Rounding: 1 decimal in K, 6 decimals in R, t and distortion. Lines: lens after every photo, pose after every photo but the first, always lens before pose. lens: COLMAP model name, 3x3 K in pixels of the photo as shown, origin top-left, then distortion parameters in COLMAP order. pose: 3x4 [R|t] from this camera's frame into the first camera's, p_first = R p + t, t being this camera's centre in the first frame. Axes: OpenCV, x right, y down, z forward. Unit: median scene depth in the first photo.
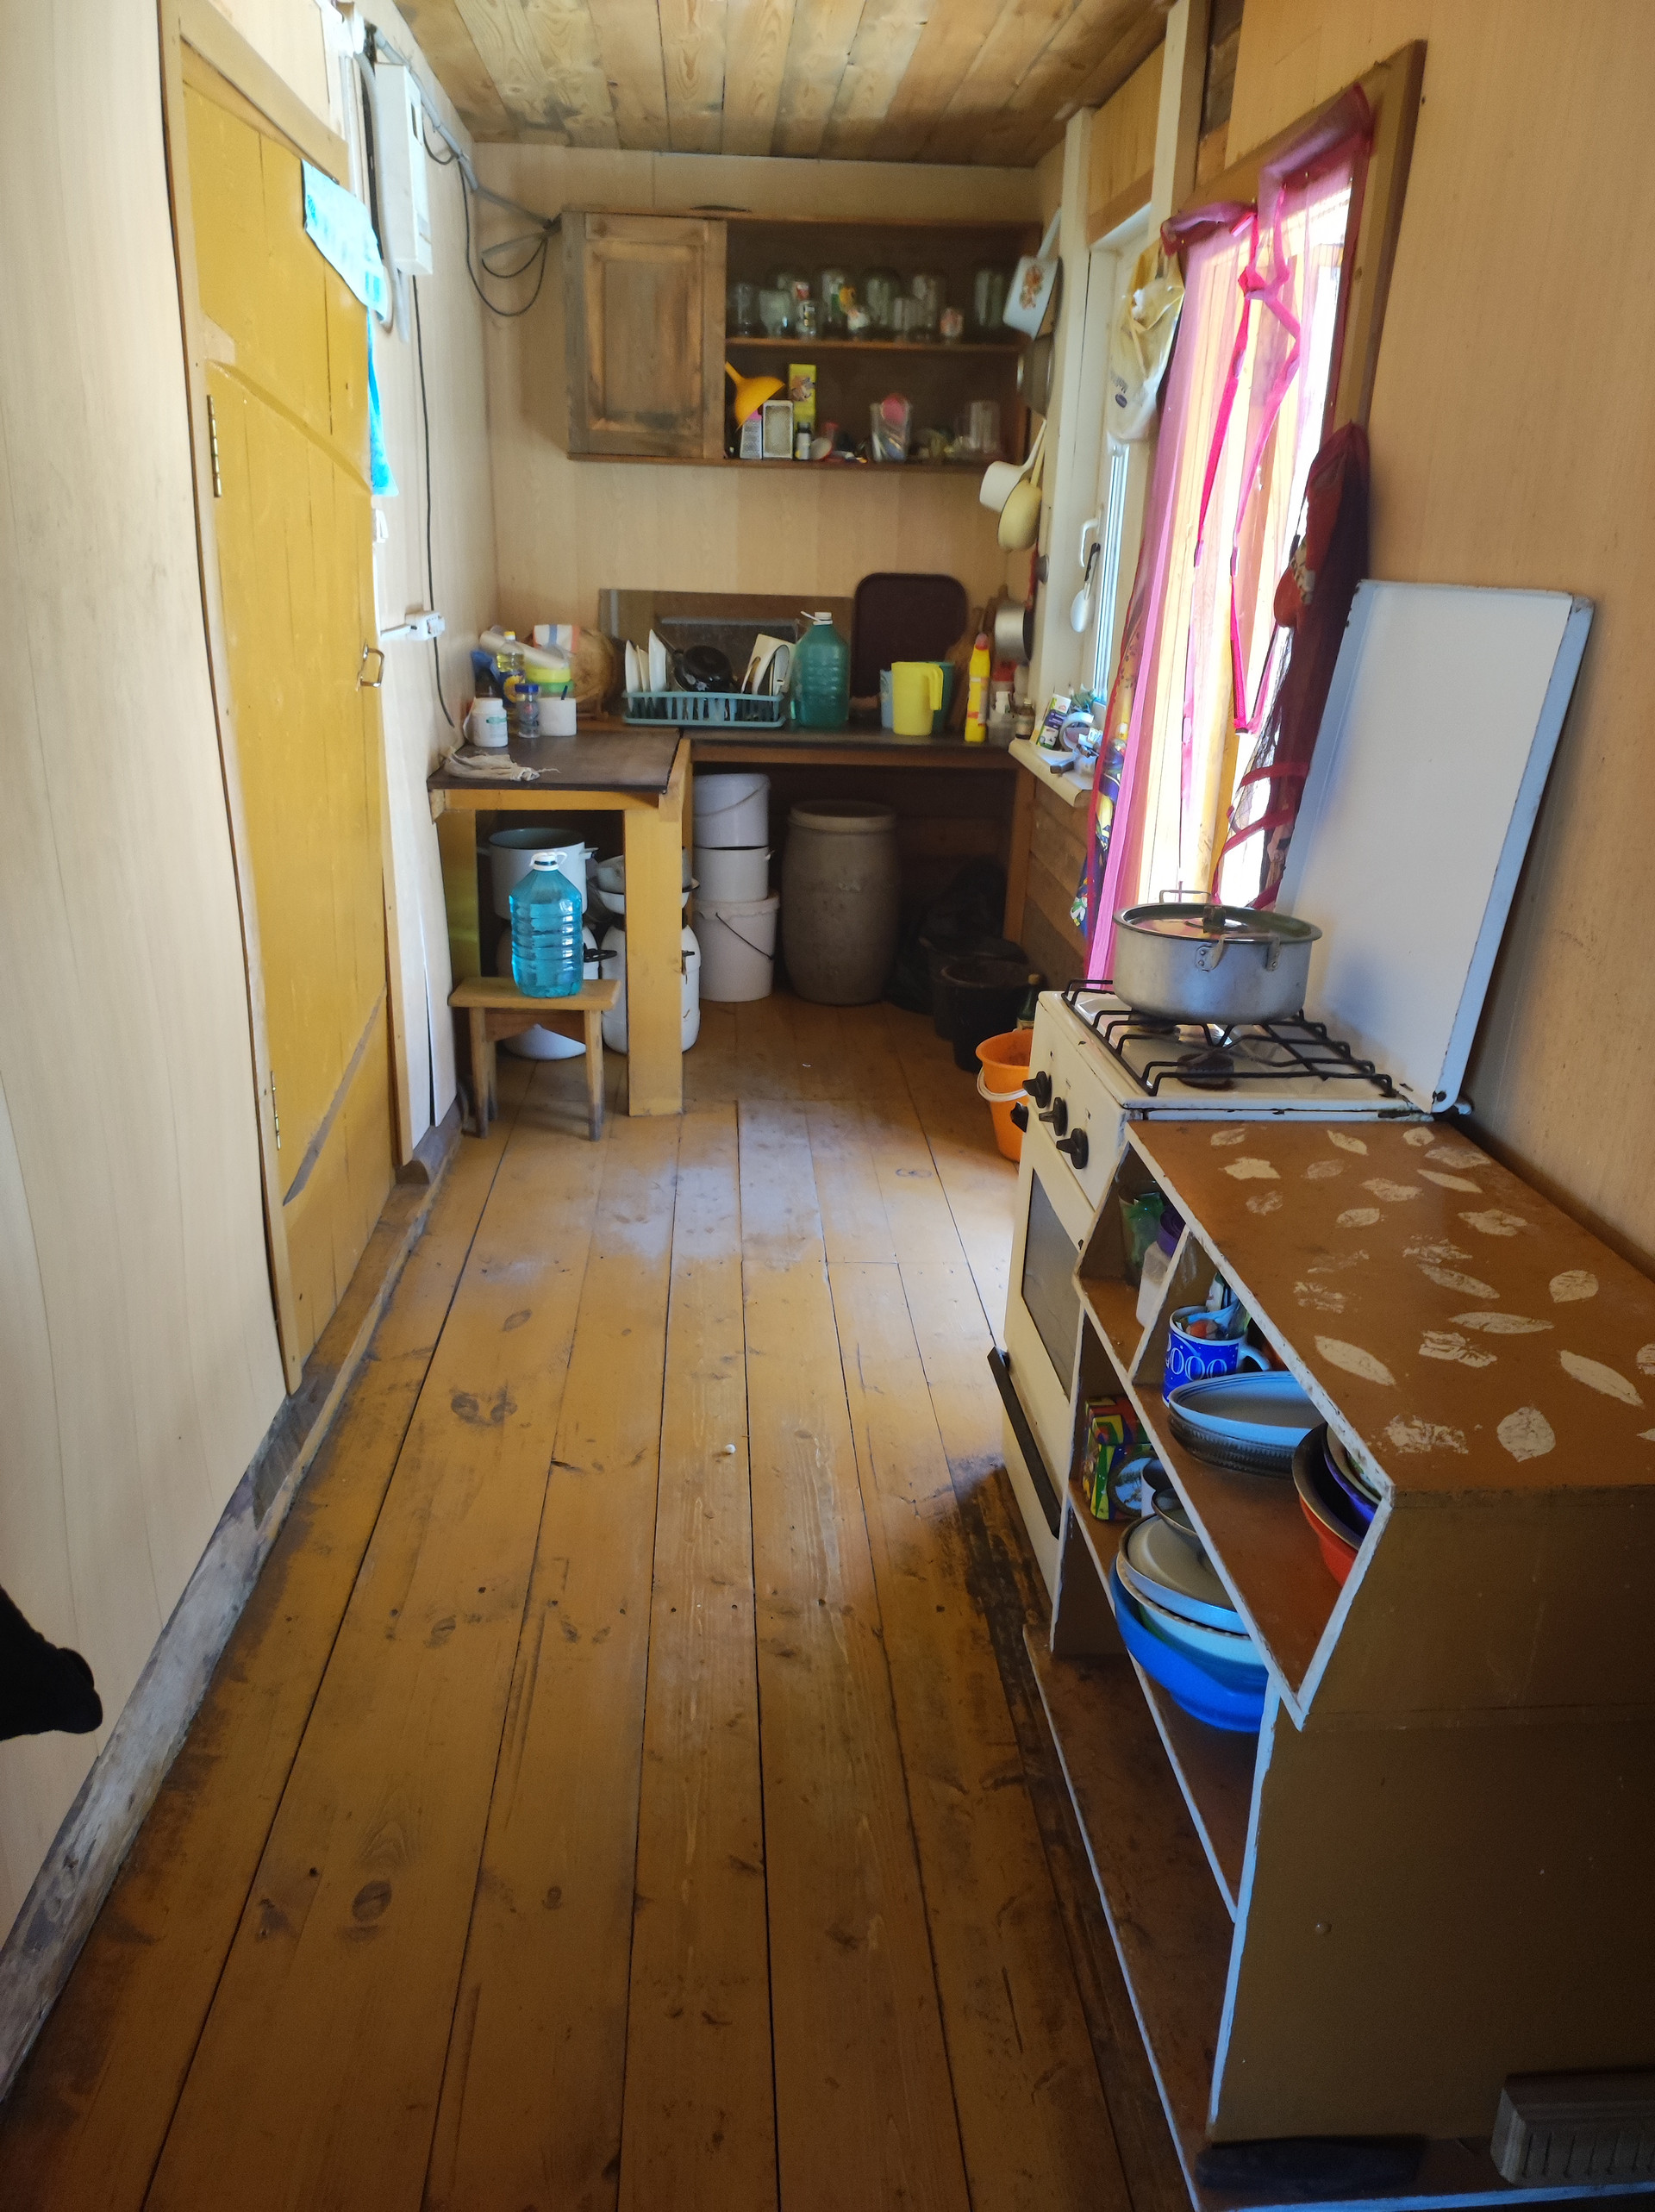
lens RADIAL K [[1601.5, 0, 843.0], [0, 1601.5, 1110.0], [0, 0, 1]] dist [0.052264, -0.019086]
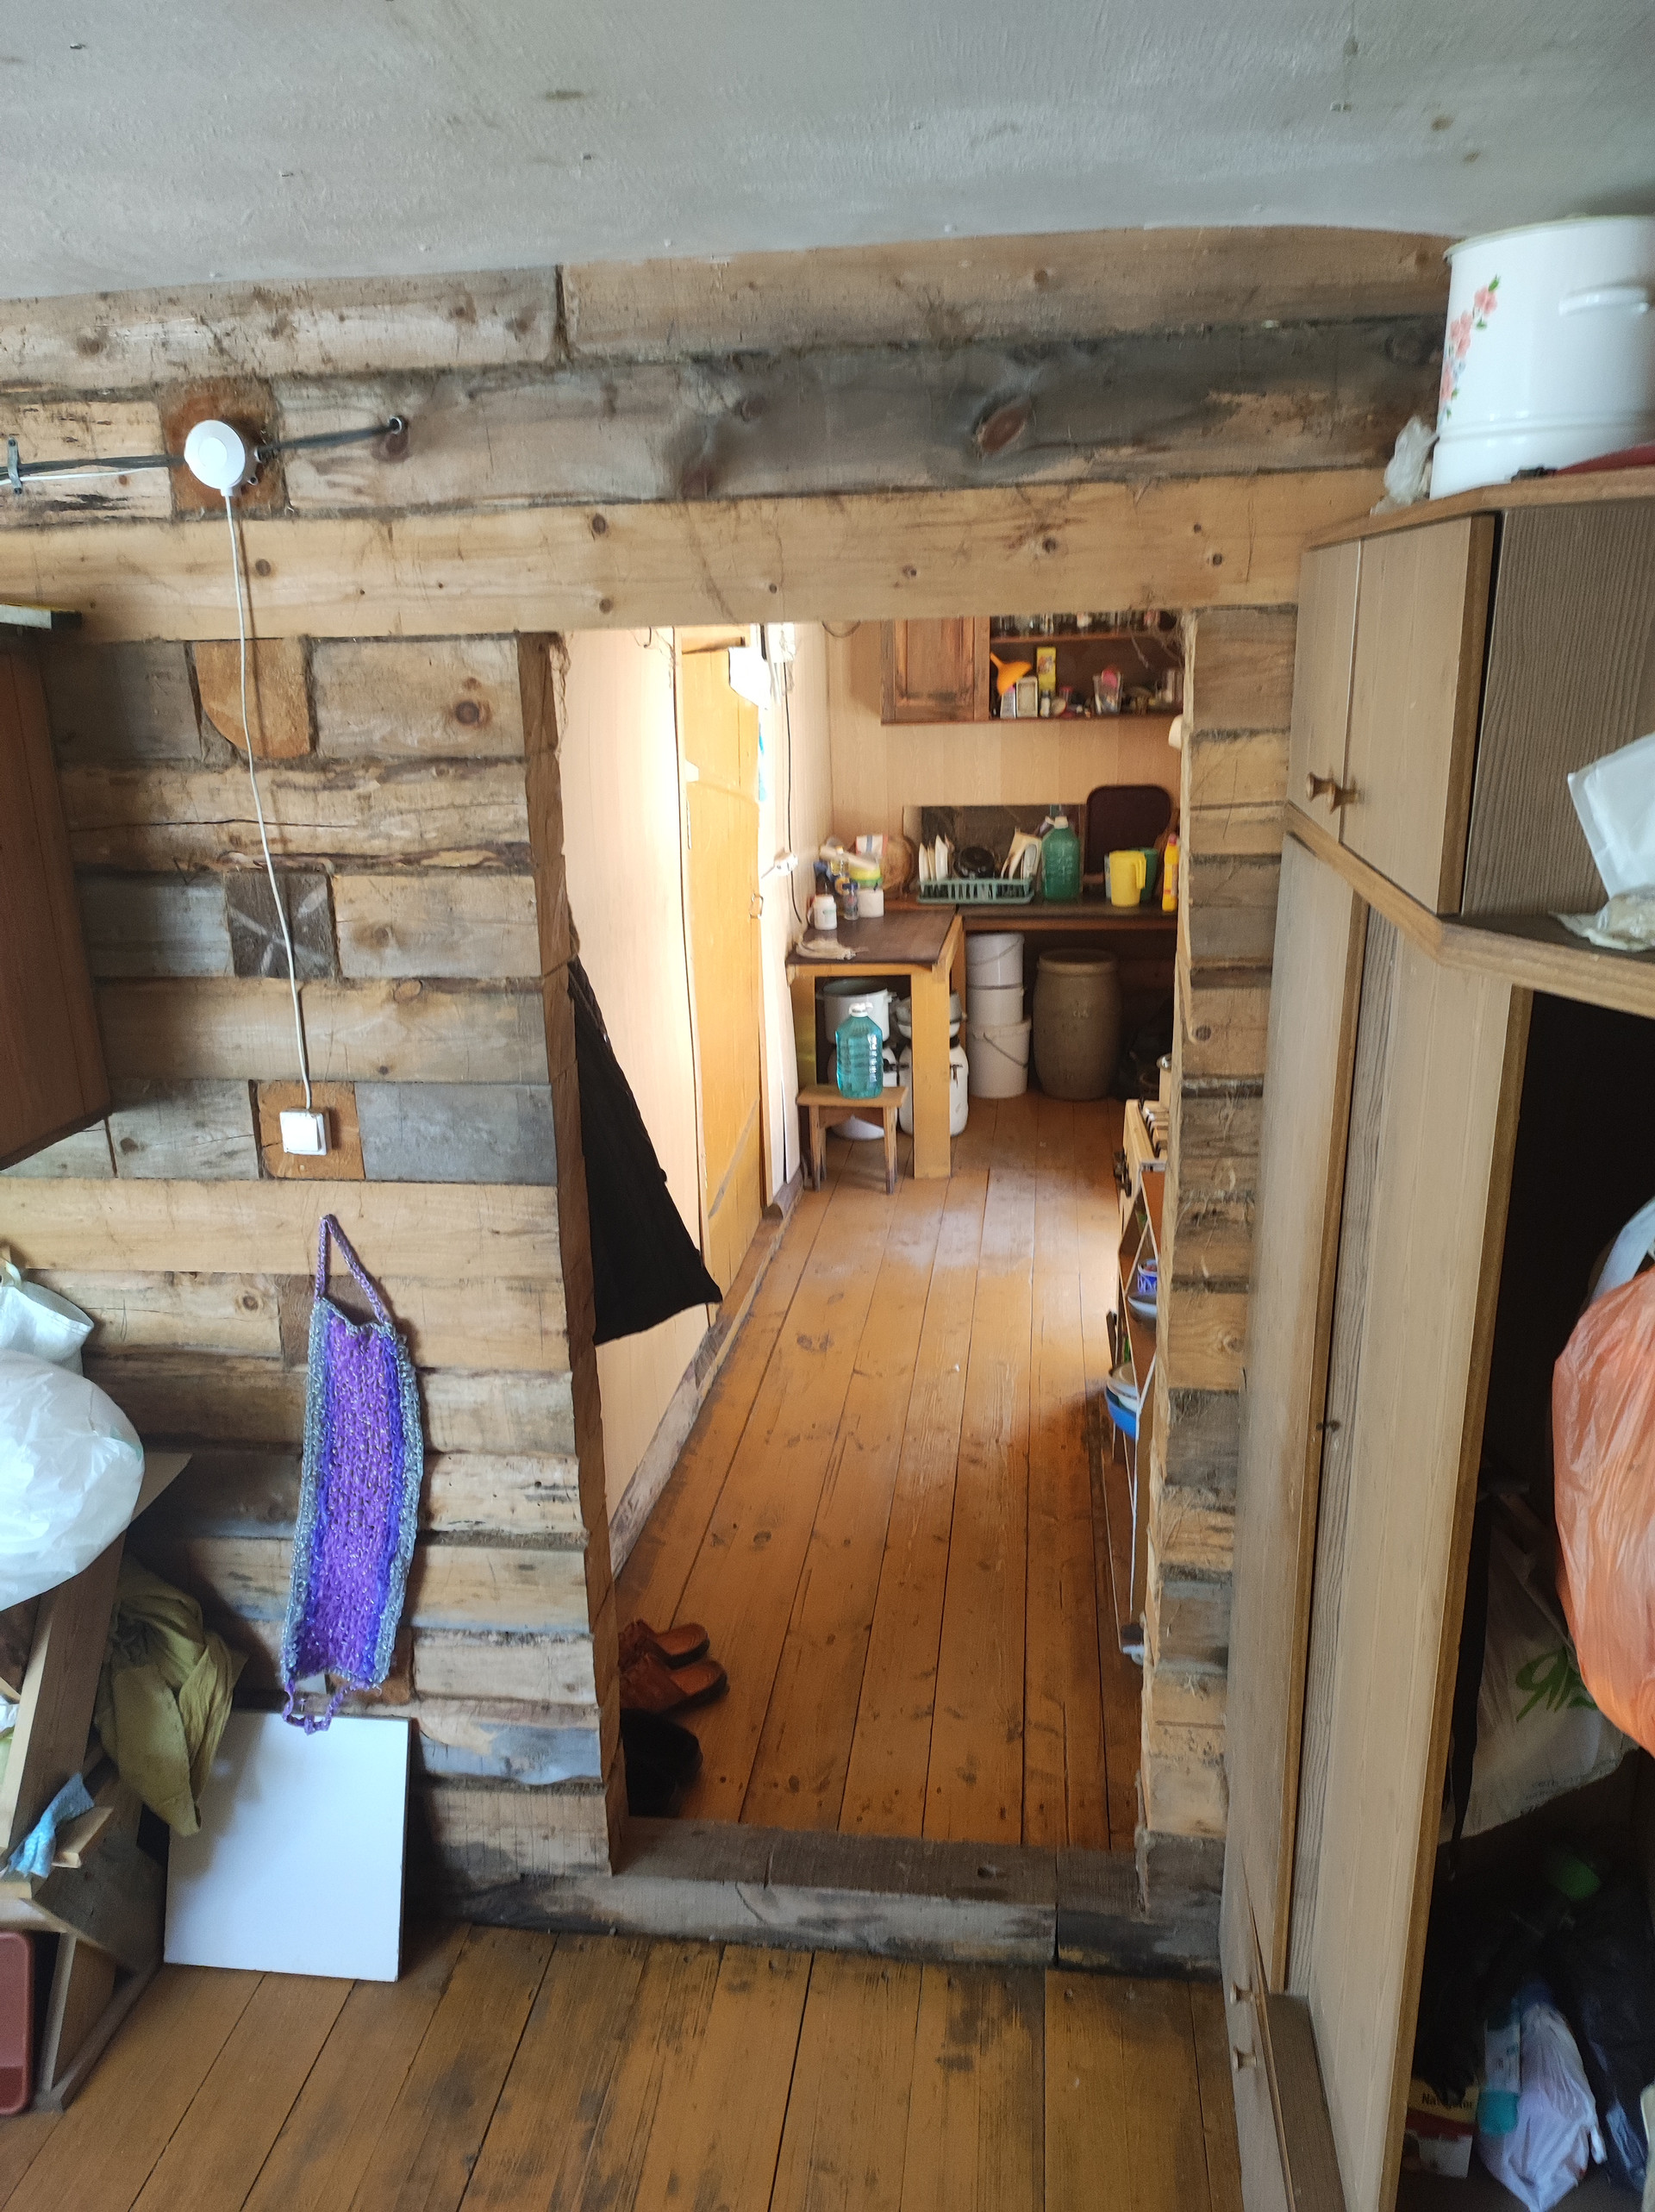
lens RADIAL K [[1601.5, 0, 826.2], [0, 1601.5, 1105.9], [0, 0, 1]] dist [0.052264, -0.019086]
pose [[0.976792, -0.000133, -0.214189, 0.110216], [-0.011442, 0.998539, -0.052802, 0.017229], [0.213883, 0.054027, 0.975364, -0.485115]]
